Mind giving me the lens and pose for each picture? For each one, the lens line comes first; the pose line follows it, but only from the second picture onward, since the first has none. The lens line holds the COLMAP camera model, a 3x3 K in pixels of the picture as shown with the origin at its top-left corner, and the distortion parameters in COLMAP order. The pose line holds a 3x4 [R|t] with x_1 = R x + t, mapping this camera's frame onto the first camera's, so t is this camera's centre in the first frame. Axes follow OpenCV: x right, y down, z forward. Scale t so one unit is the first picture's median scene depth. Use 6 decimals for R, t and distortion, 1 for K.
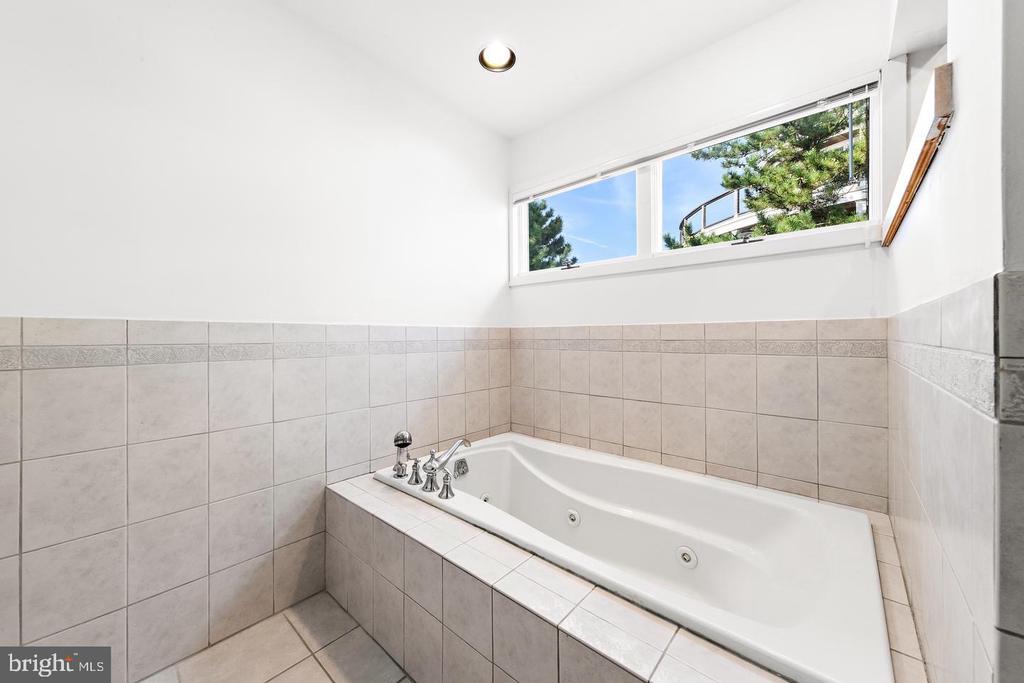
lens RADIAL K [[374.7, 0, 506.4], [0, 374.7, 337.5], [0, 0, 1]] dist [-0.000503, -0.000118]
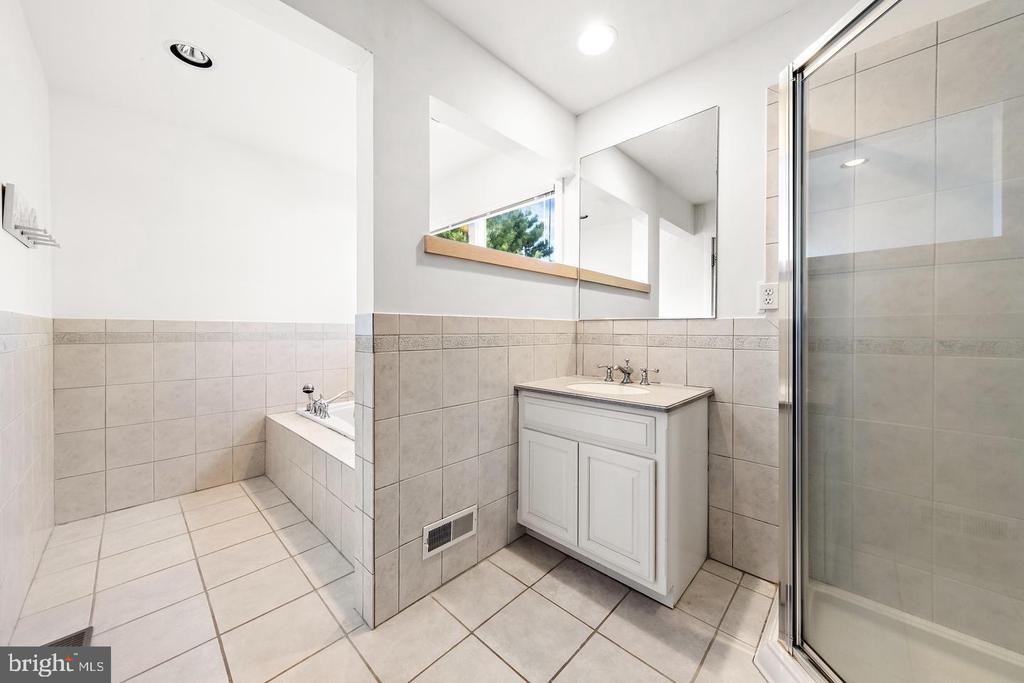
lens RADIAL K [[374.7, 0, 517.9], [0, 374.7, 336.5], [0, 0, 1]] dist [-0.000503, -0.000118]
pose [[0.999358, 0.008525, -0.034792, 0.800218], [-0.008124, 0.999899, 0.011657, 0.001287], [0.034888, -0.011367, 0.999327, -0.743114]]
